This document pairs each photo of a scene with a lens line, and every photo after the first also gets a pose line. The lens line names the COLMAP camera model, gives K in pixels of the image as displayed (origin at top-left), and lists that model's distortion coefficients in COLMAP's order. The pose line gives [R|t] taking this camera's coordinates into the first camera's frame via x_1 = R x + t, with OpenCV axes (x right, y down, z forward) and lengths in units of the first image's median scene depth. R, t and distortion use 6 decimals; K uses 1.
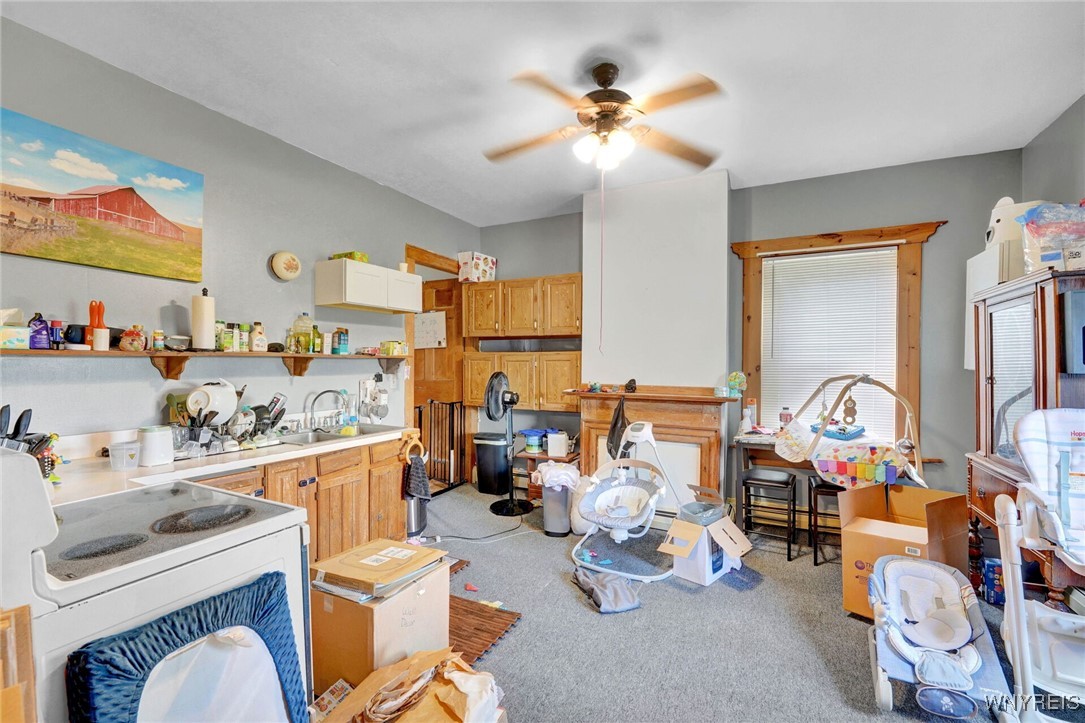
lens RADIAL K [[468.6, 0, 542.5], [0, 468.6, 361.5], [0, 0, 1]] dist [-0.024127, 0.000392]
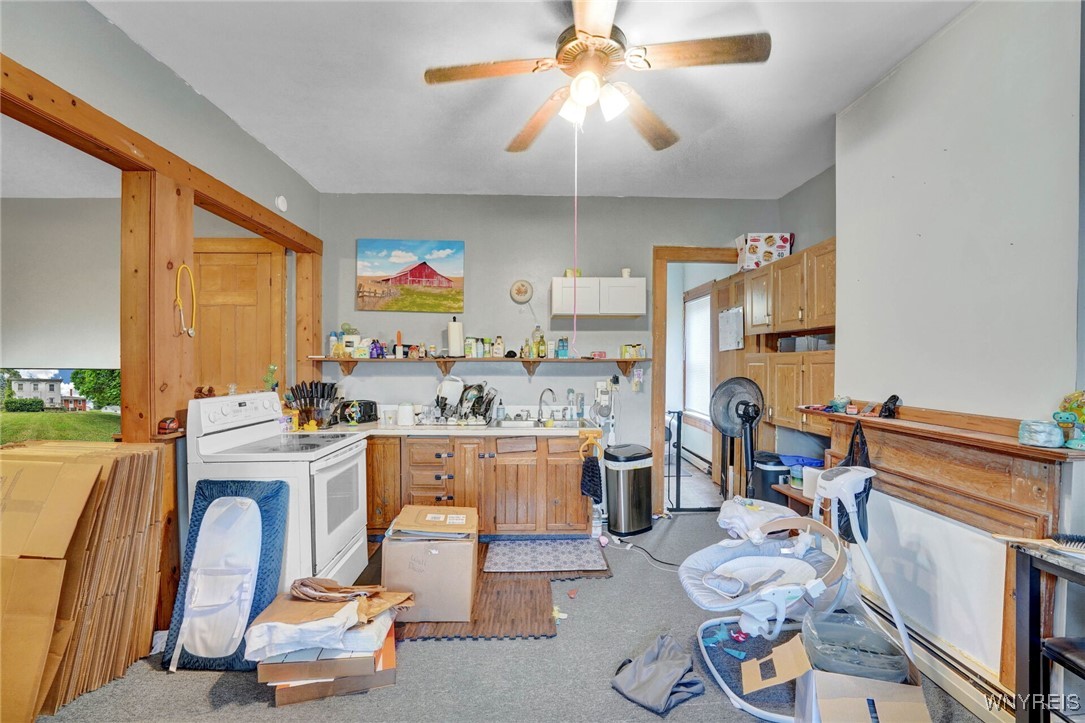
lens RADIAL K [[468.6, 0, 542.5], [0, 468.6, 361.5], [0, 0, 1]] dist [-0.024127, 0.000392]
pose [[0.475937, -0.004085, -0.879470, 0.674819], [0.000861, 0.999991, -0.004179, -0.003633], [0.879479, 0.001232, 0.475936, 0.460732]]
